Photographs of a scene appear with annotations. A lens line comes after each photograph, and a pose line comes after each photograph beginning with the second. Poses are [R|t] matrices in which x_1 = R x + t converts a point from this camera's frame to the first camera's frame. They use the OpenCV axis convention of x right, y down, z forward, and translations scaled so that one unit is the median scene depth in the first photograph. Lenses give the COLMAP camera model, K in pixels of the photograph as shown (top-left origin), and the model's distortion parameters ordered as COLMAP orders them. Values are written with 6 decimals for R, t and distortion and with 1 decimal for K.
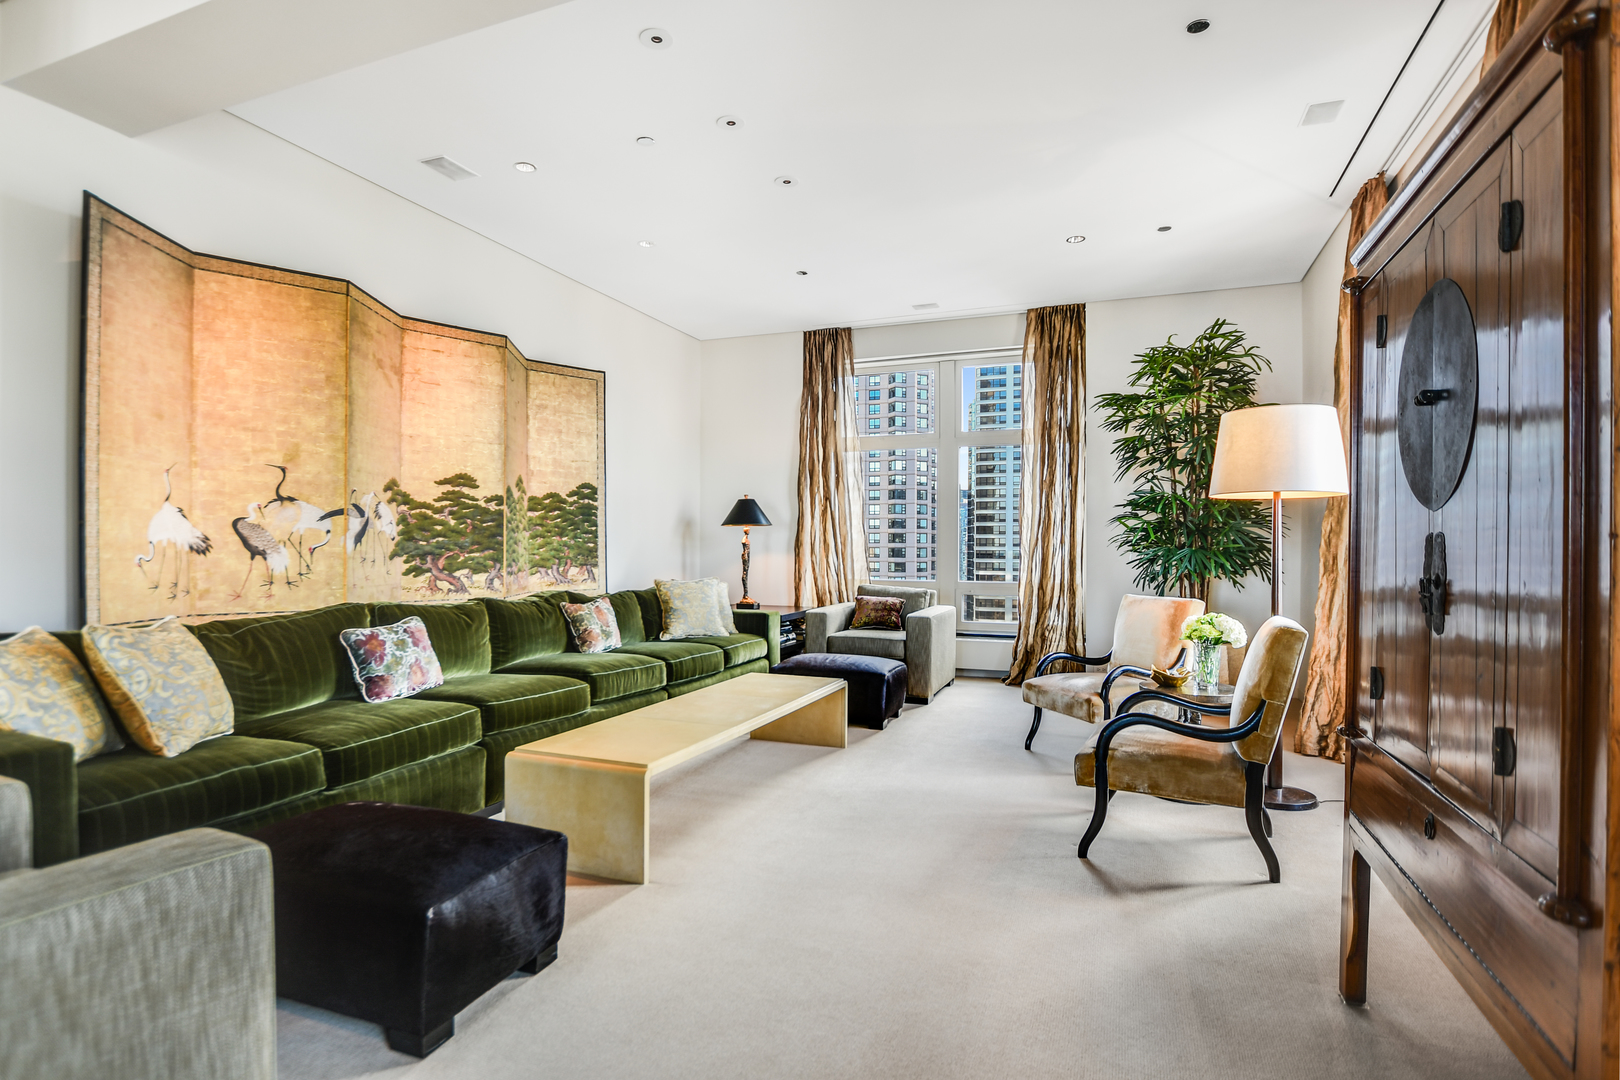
lens RADIAL K [[748.0, 0, 807.4], [0, 748.0, 546.9], [0, 0, 1]] dist [-0.000922, -0.000078]
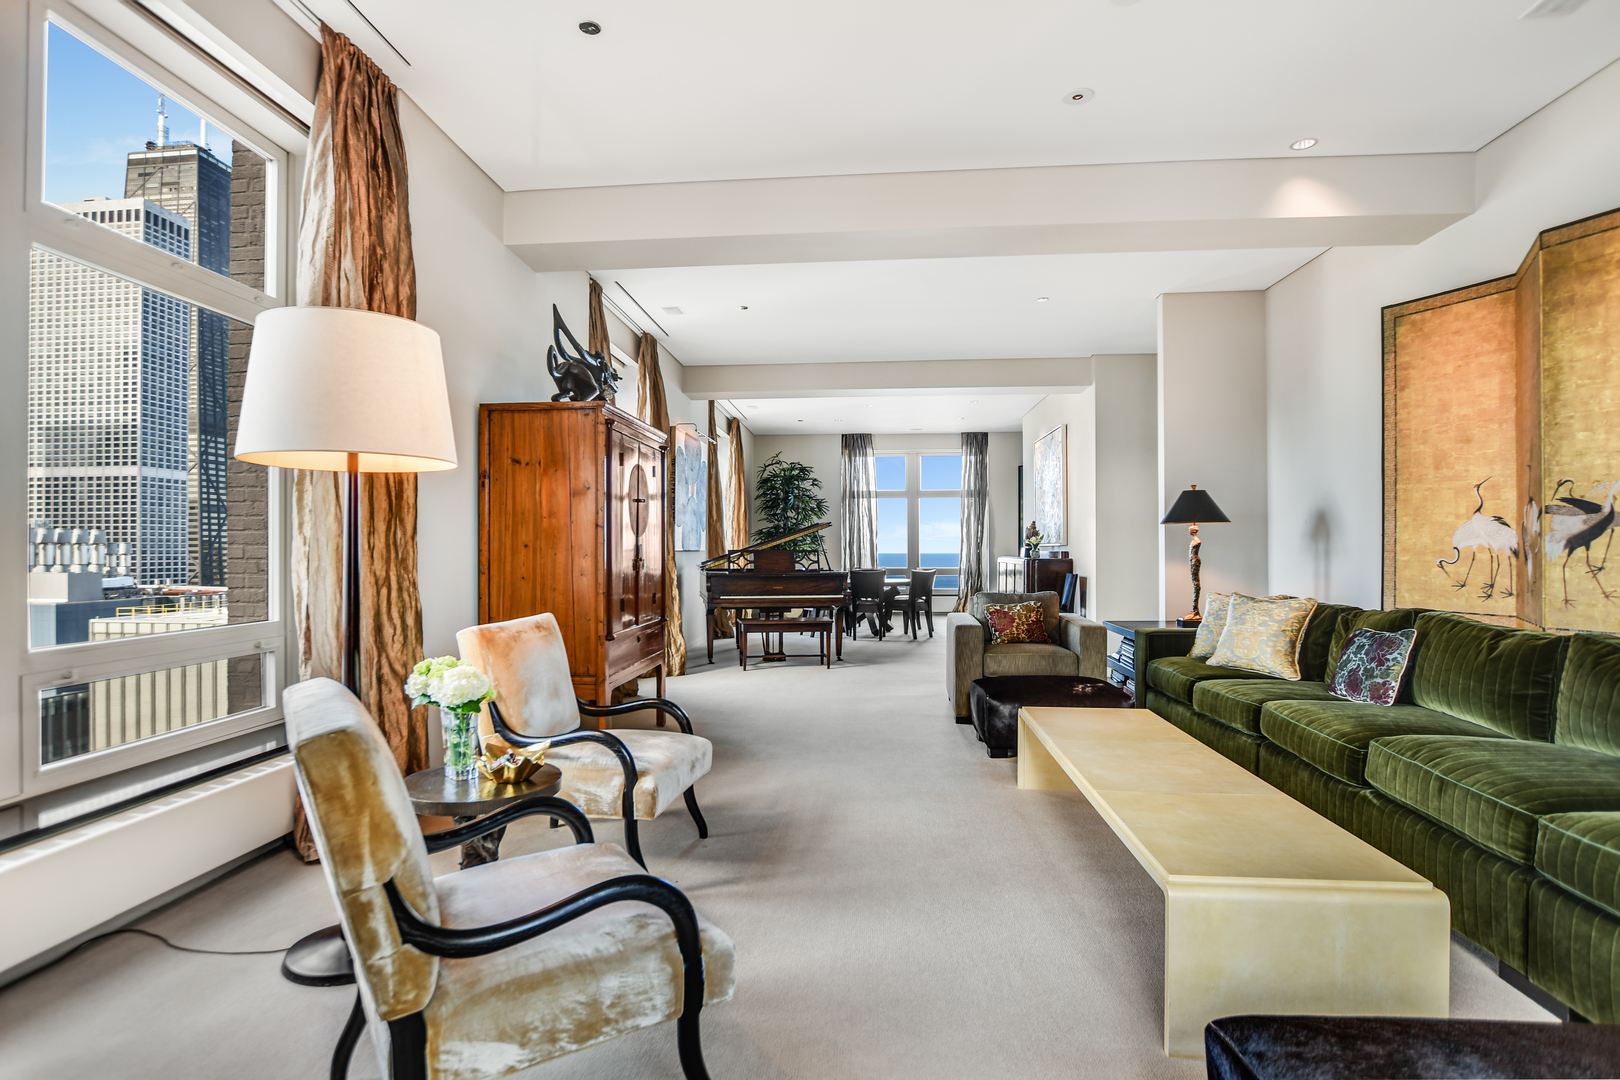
lens RADIAL K [[748.0, 0, 808.8], [0, 748.0, 545.4], [0, 0, 1]] dist [-0.000922, -0.000078]
pose [[-0.948288, -0.001874, -0.317406, 0.506419], [-0.000255, 0.999987, -0.005141, -0.003872], [0.317412, -0.004794, -0.948276, 1.836914]]
